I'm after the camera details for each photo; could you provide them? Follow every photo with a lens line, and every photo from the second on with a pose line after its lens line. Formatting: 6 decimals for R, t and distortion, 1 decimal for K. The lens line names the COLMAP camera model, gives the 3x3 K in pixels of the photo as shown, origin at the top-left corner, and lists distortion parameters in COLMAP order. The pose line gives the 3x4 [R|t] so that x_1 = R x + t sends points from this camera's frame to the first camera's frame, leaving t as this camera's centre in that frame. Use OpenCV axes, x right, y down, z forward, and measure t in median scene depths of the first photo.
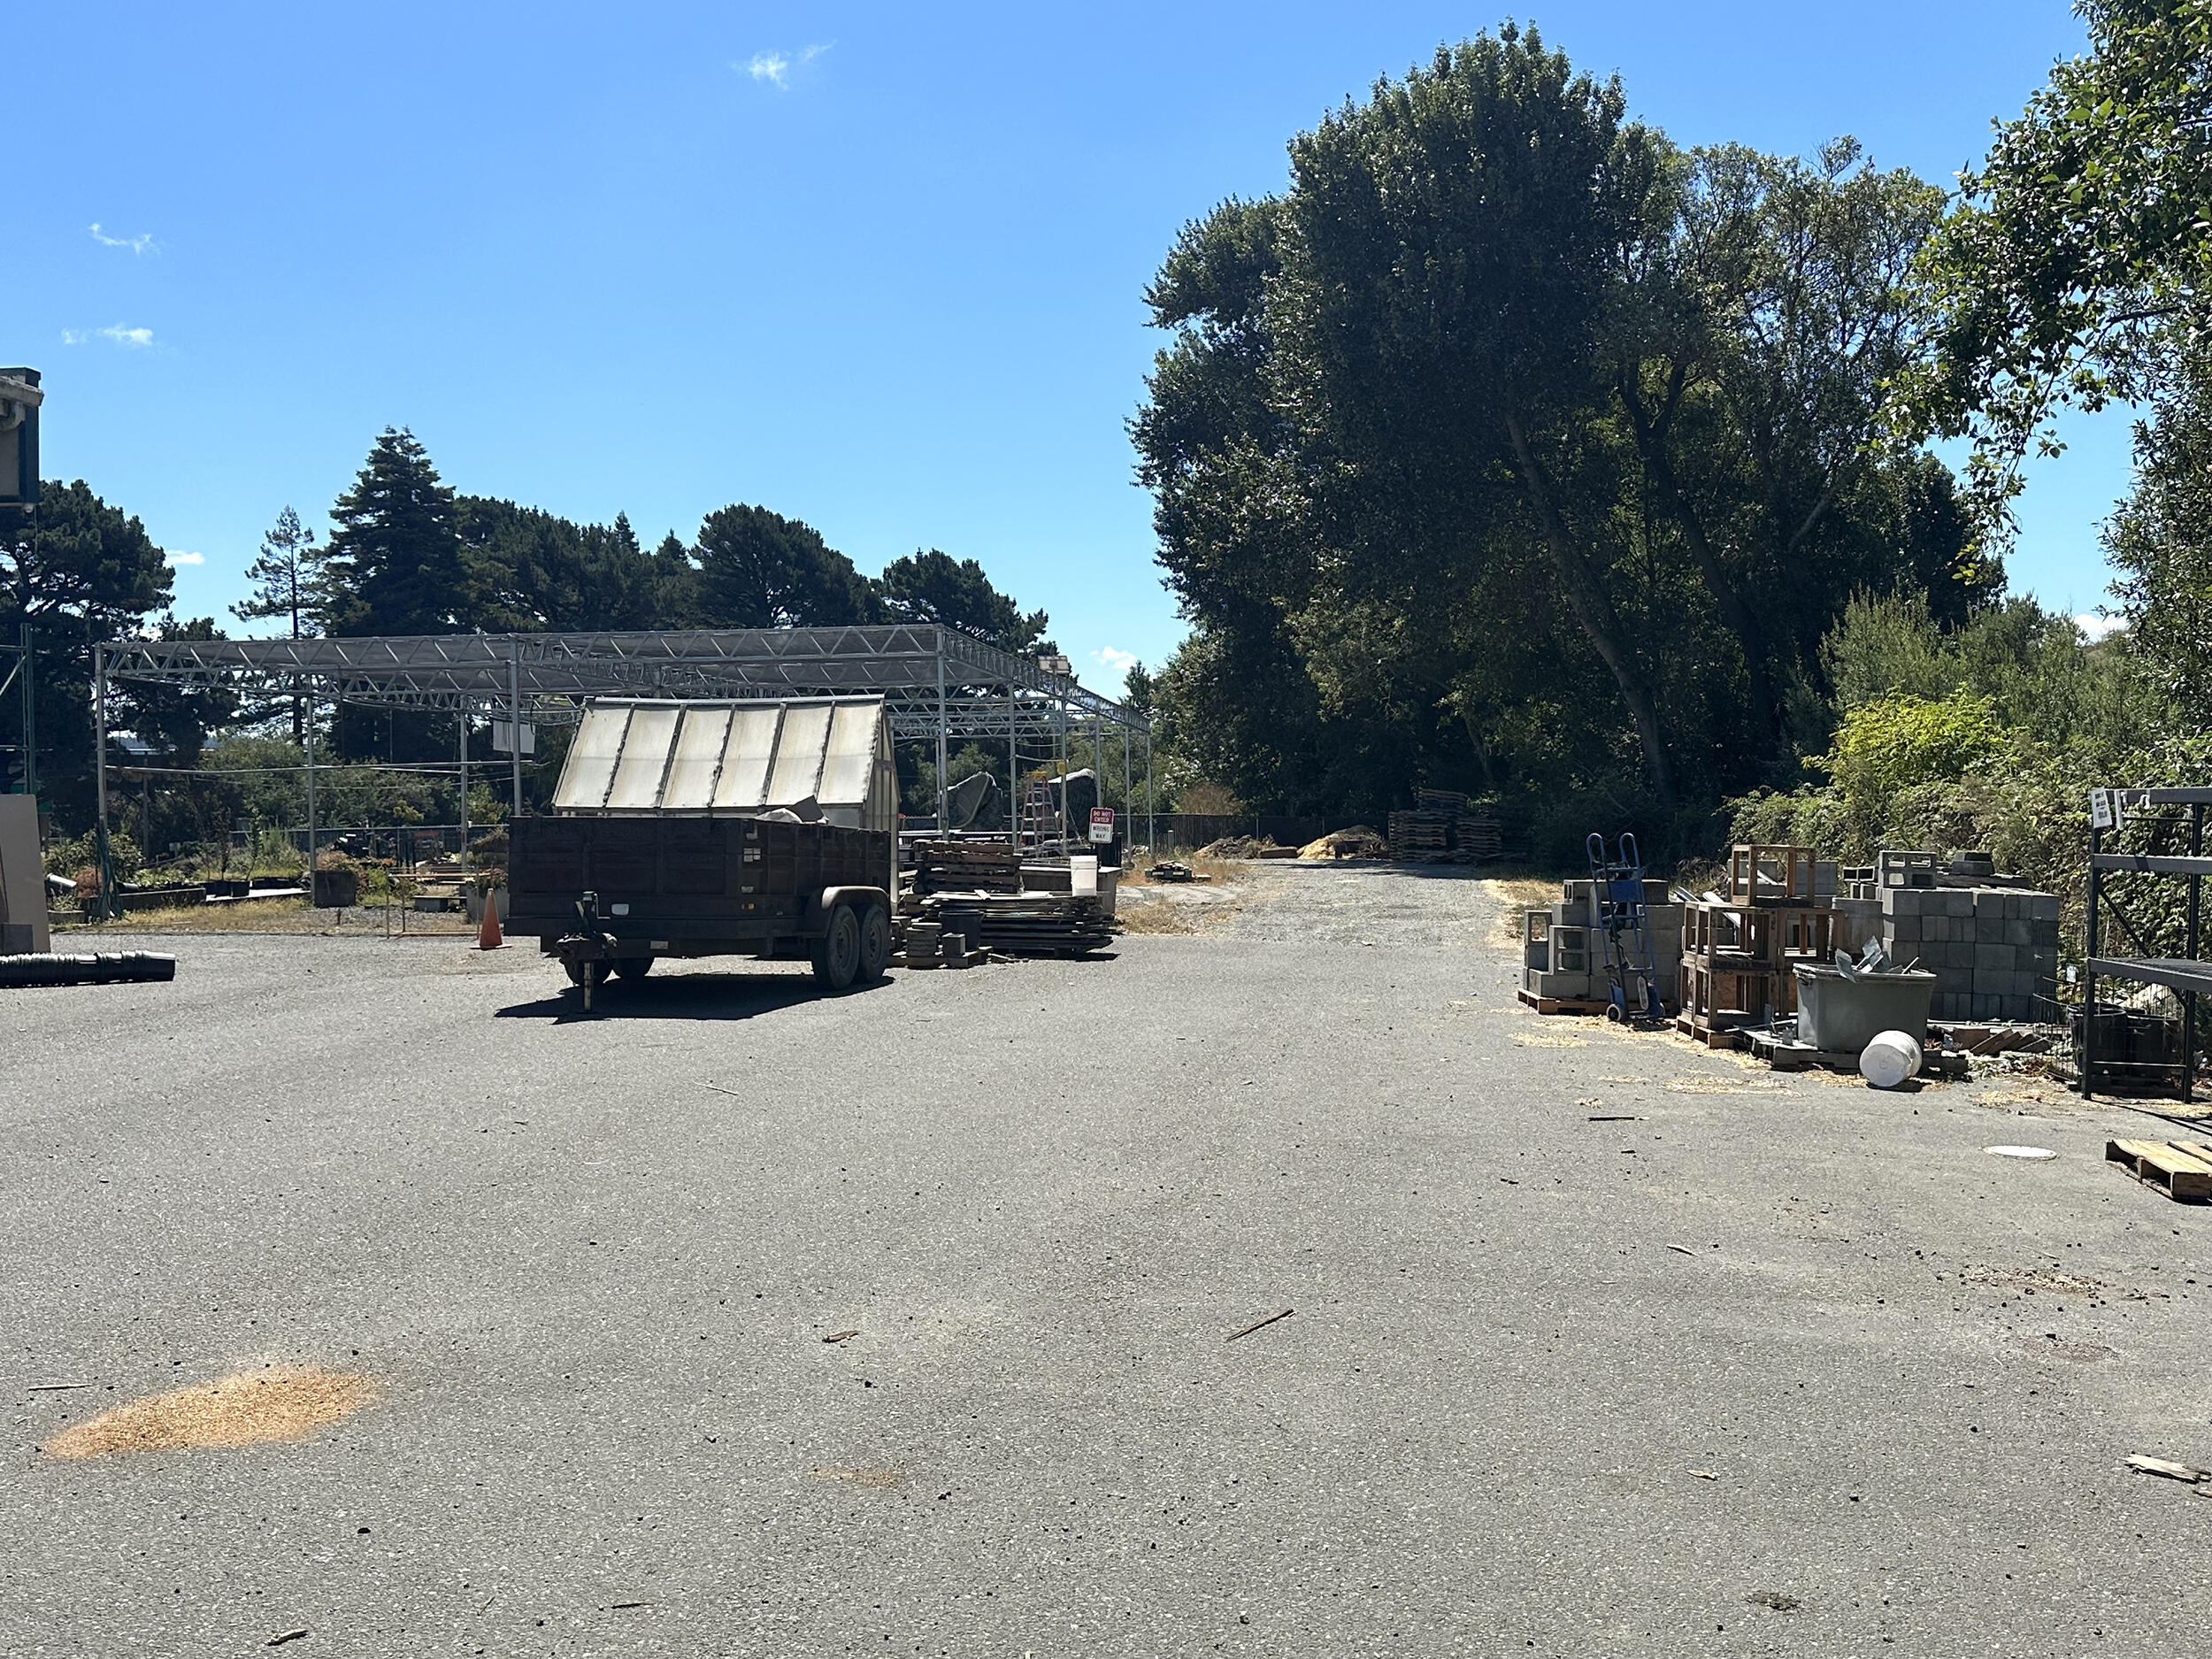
lens RADIAL K [[2115.2, 0, 1106.0], [0, 2115.2, 829.5], [0, 0, 1]] dist [0.176578, -0.391518]
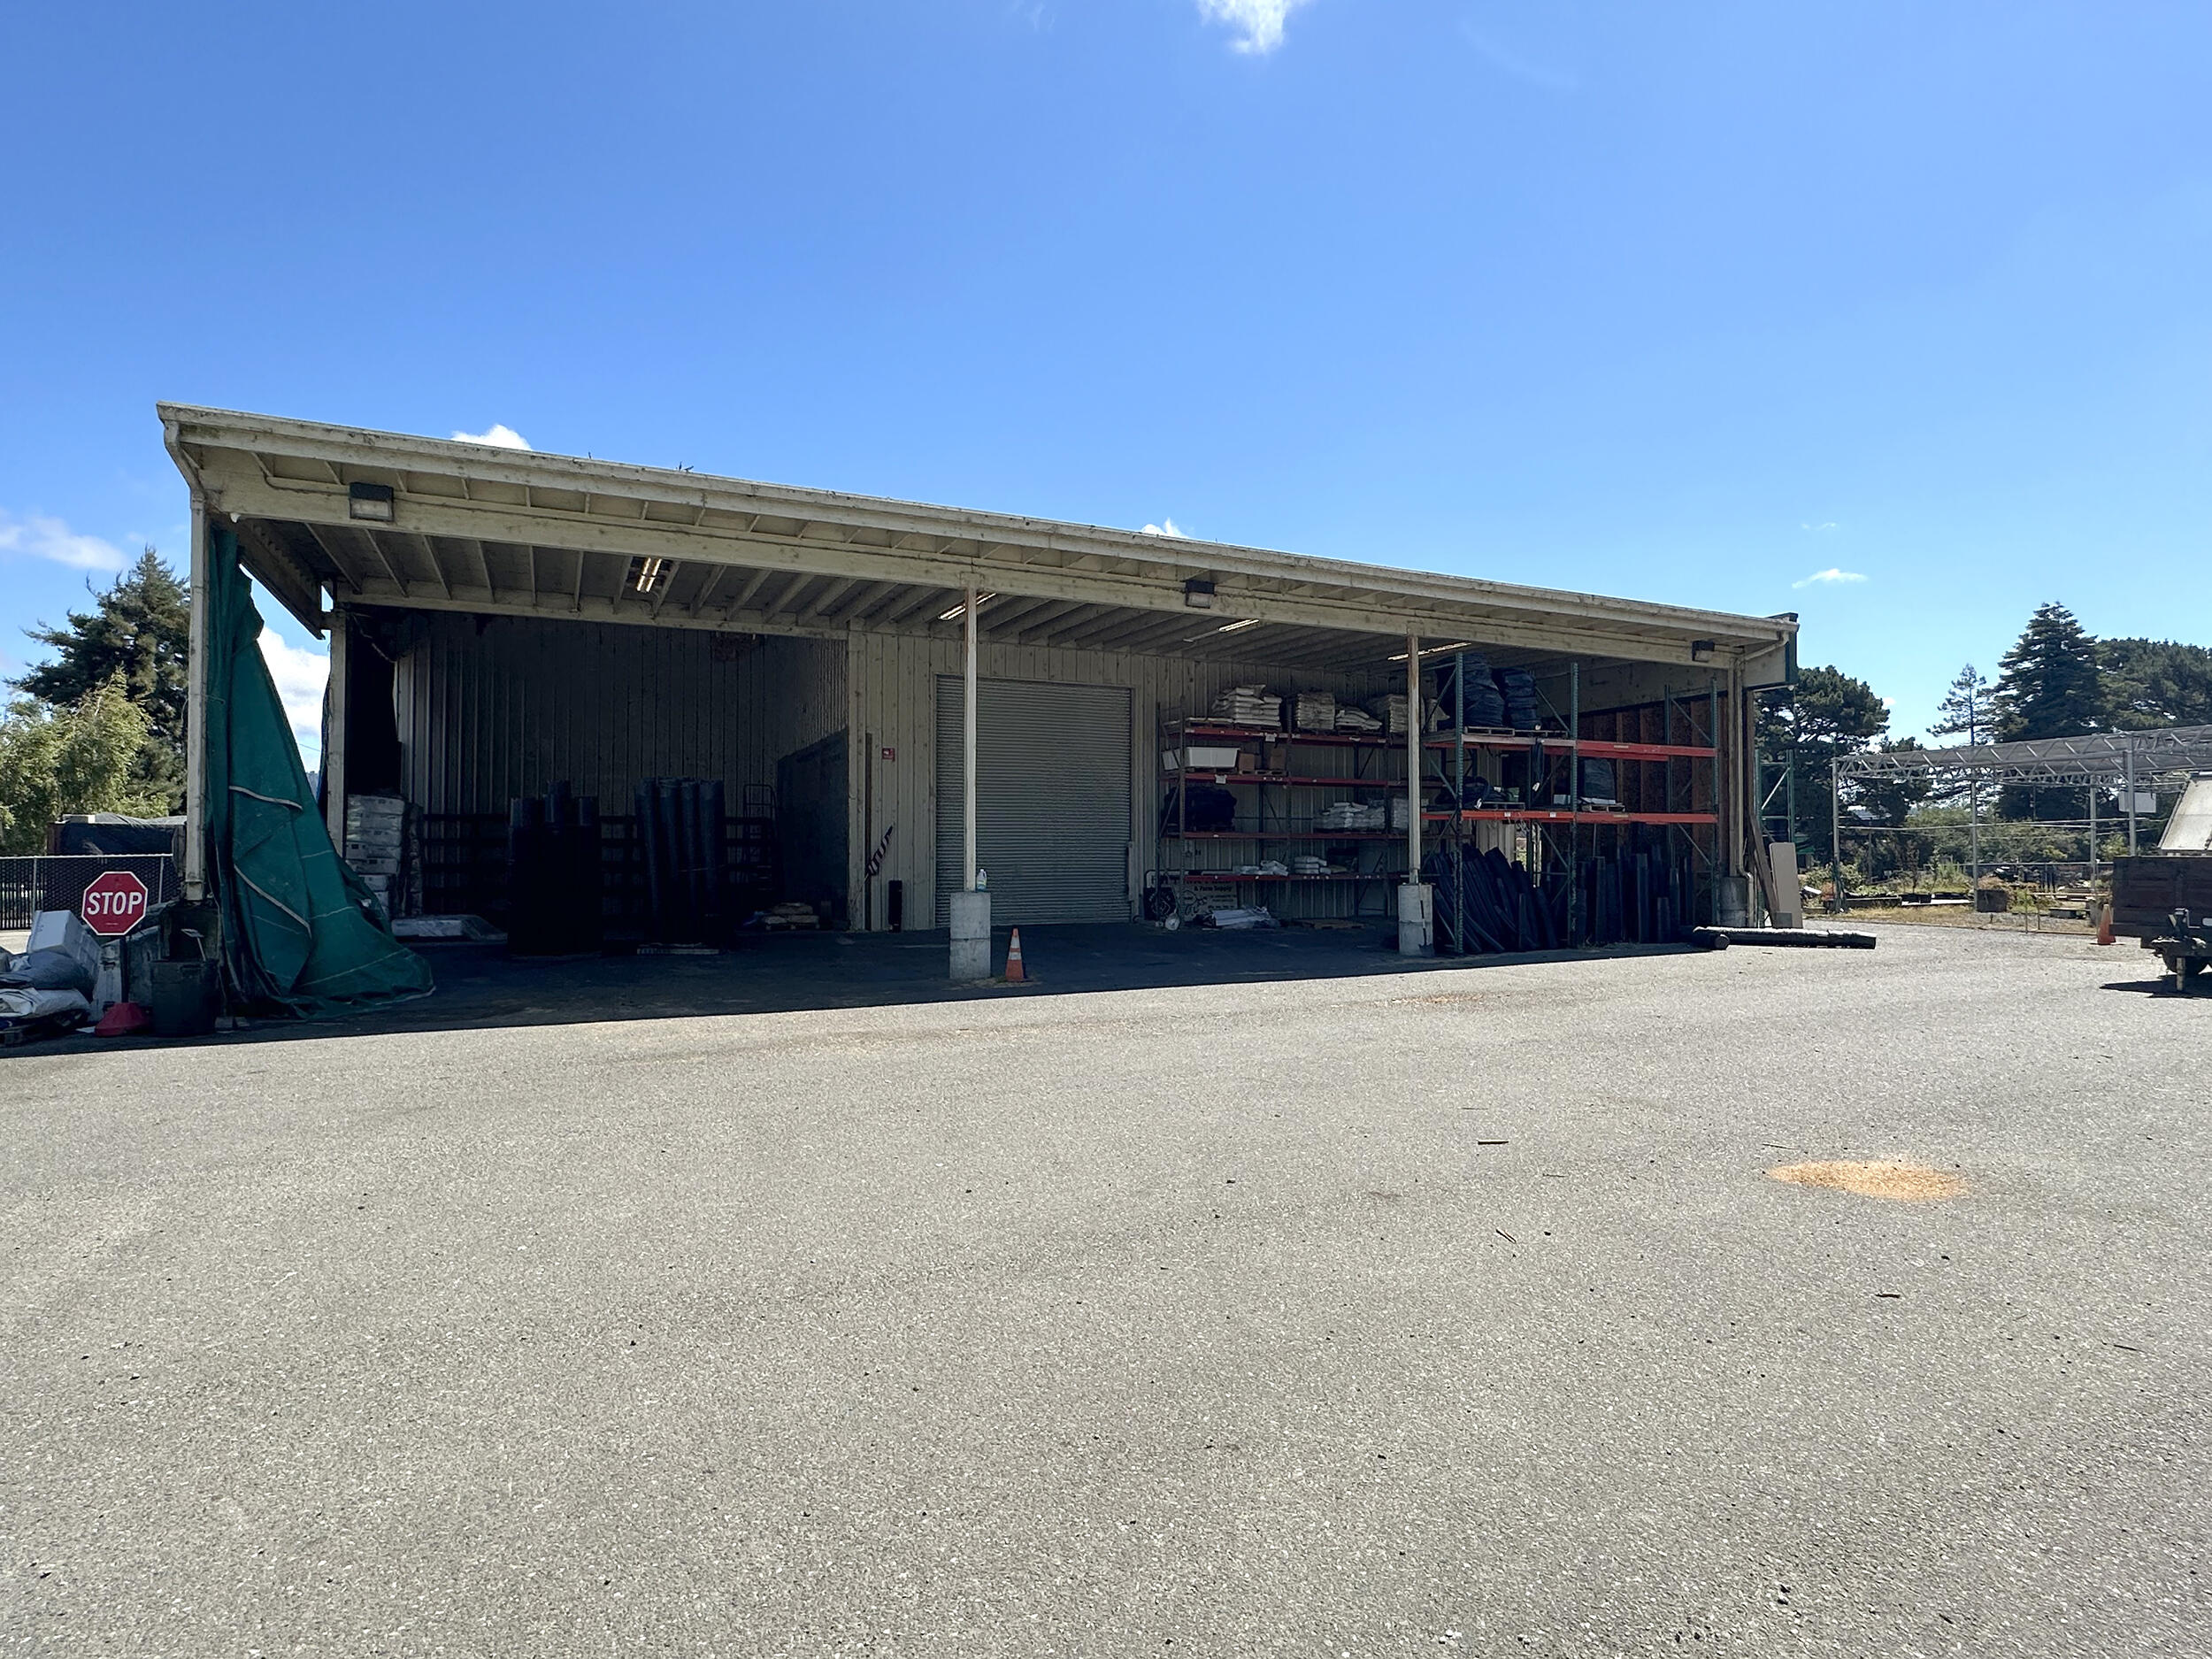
lens RADIAL K [[1161.4, 0, 1106.0], [0, 1161.4, 829.5], [0, 0, 1]] dist [-0.002834, -0.000623]
pose [[0.535090, -0.013750, -0.844683, 0.013111], [-0.009985, 0.999695, -0.022598, 0.000374], [0.844736, 0.020526, 0.534789, -0.013339]]
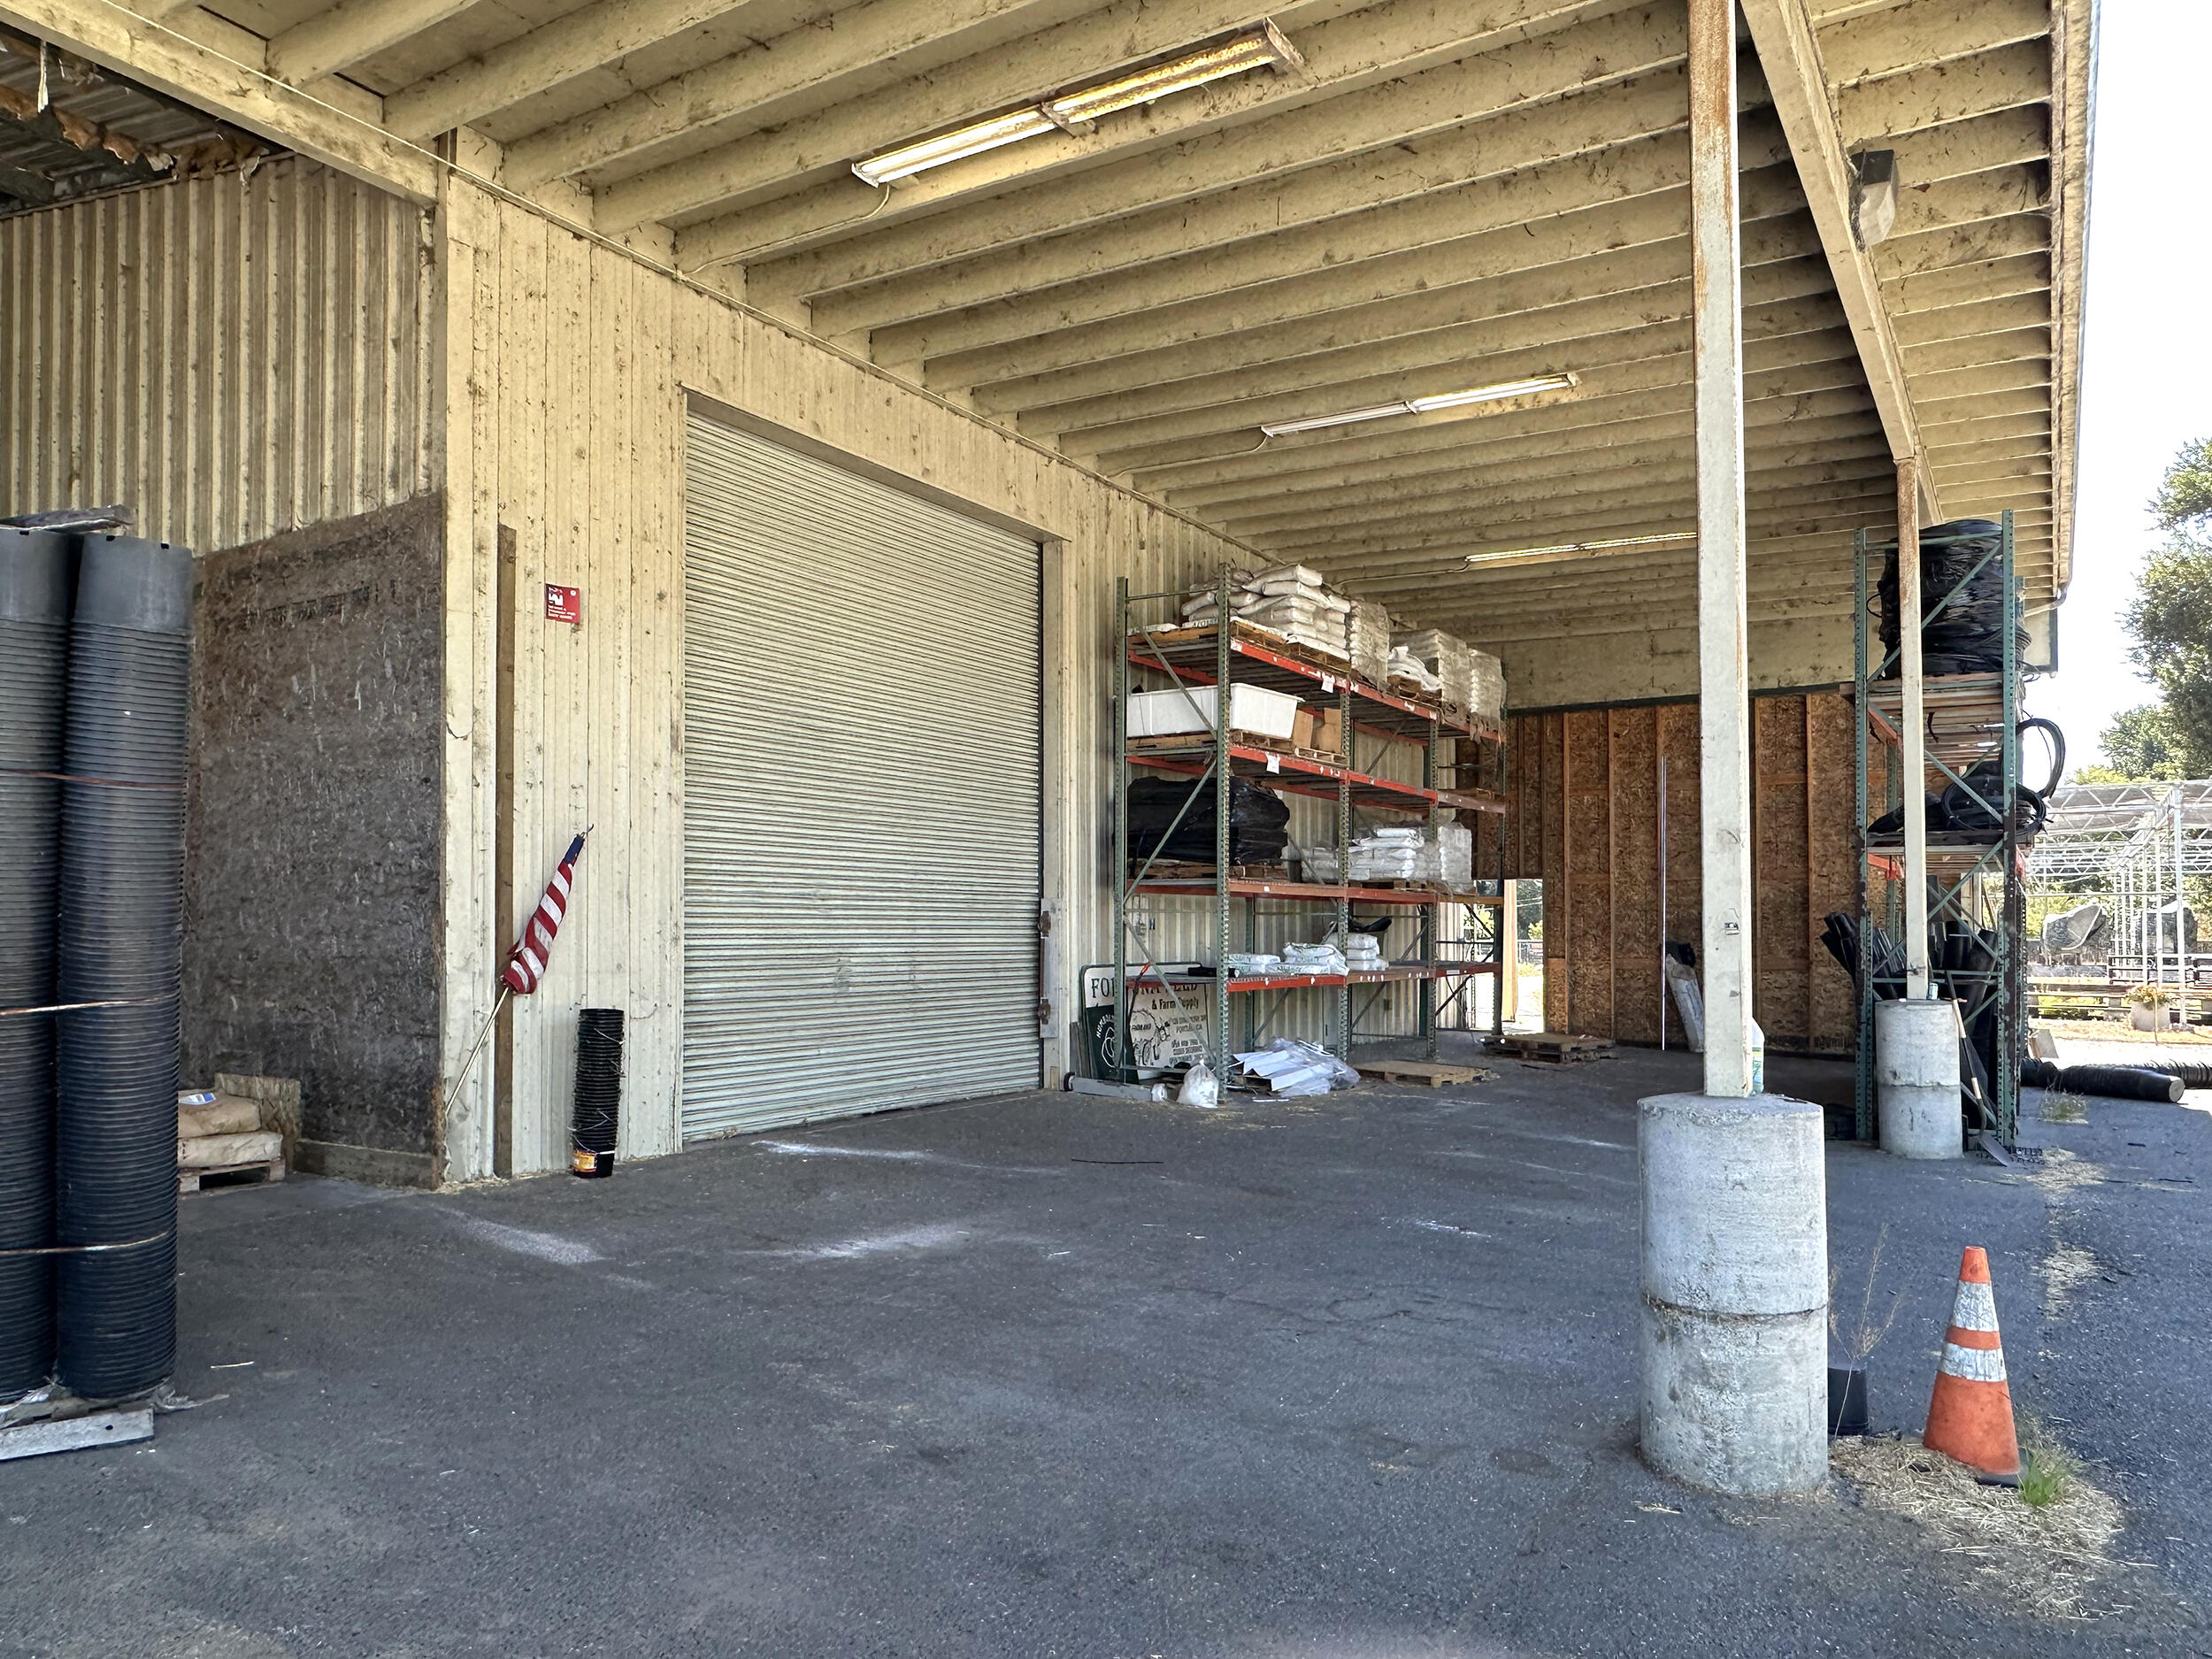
lens RADIAL K [[1491.1, 0, 1109.0], [0, 1491.1, 891.8], [0, 0, 1]] dist [0.010840, 0.001938]
pose [[0.902334, 0.002844, -0.431027, -0.312848], [-0.017734, 0.999377, -0.030530, 0.001134], [0.430672, 0.035192, 0.901822, 0.026344]]
